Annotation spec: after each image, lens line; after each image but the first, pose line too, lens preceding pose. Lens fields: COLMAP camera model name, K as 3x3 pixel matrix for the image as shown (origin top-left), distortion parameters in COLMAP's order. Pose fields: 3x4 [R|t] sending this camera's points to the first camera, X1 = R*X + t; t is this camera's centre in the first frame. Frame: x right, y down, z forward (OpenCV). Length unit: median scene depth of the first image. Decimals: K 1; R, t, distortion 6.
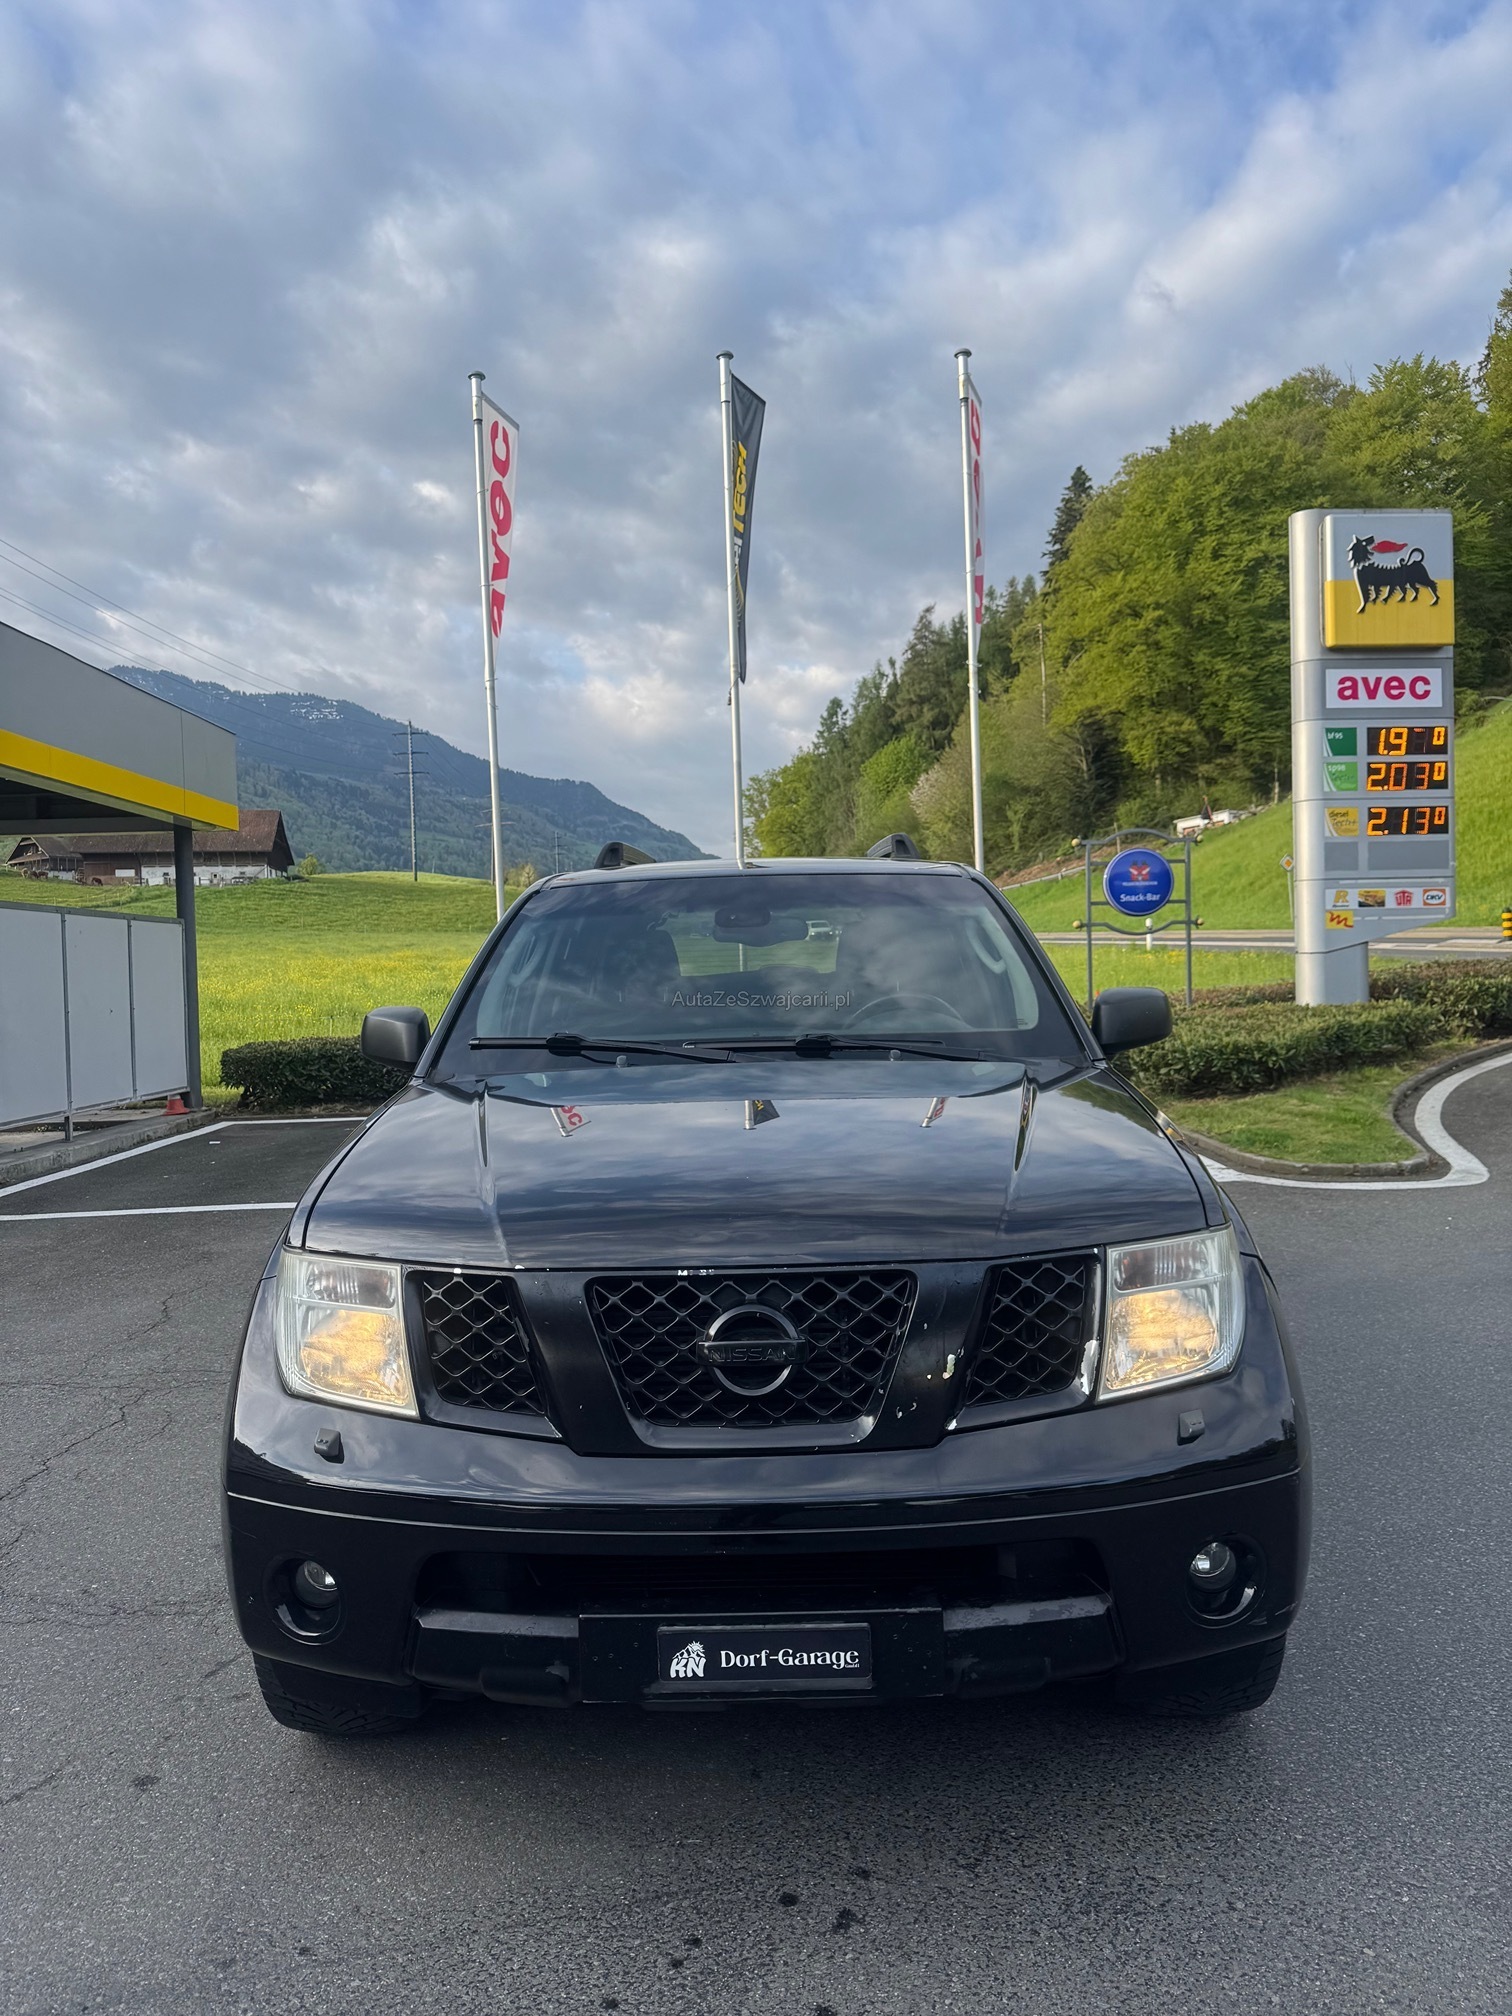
lens RADIAL K [[1433.0, 0, 740.7], [0, 1433.0, 1006.4], [0, 0, 1]] dist [-0.000876, -0.012993]
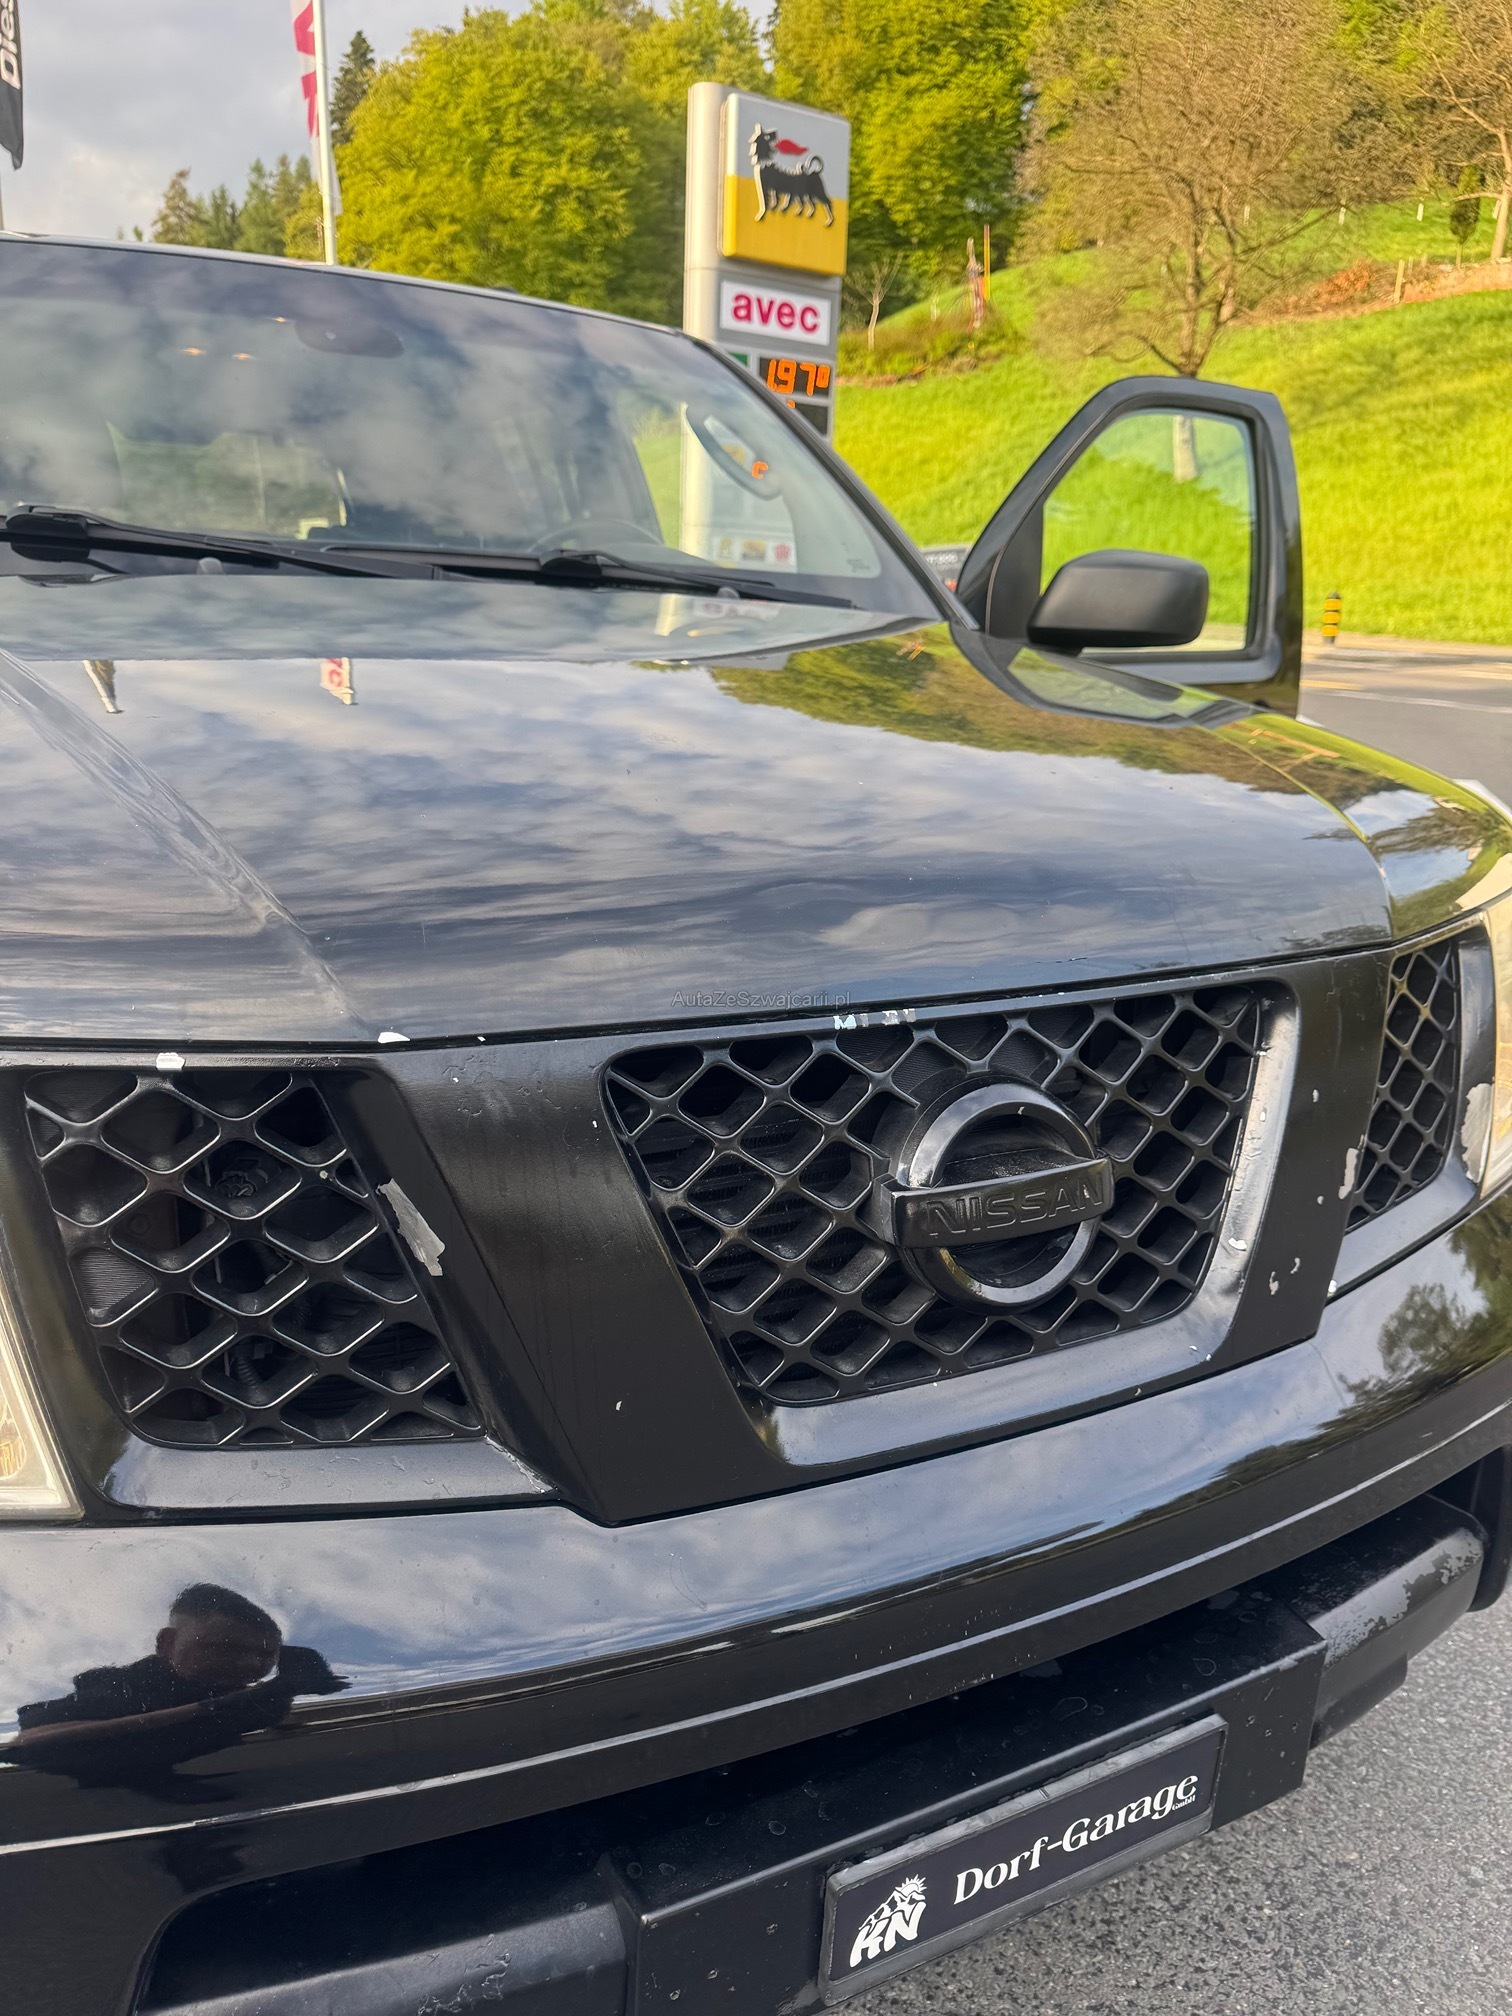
lens RADIAL K [[1433.0, 0, 773.0], [0, 1433.0, 1007.9], [0, 0, 1]] dist [-0.000876, -0.012993]
pose [[0.873743, -0.068100, 0.481597, -0.038264], [-0.045208, 0.974493, 0.219817, 0.015869], [-0.484283, -0.213836, 0.848378, 0.109209]]
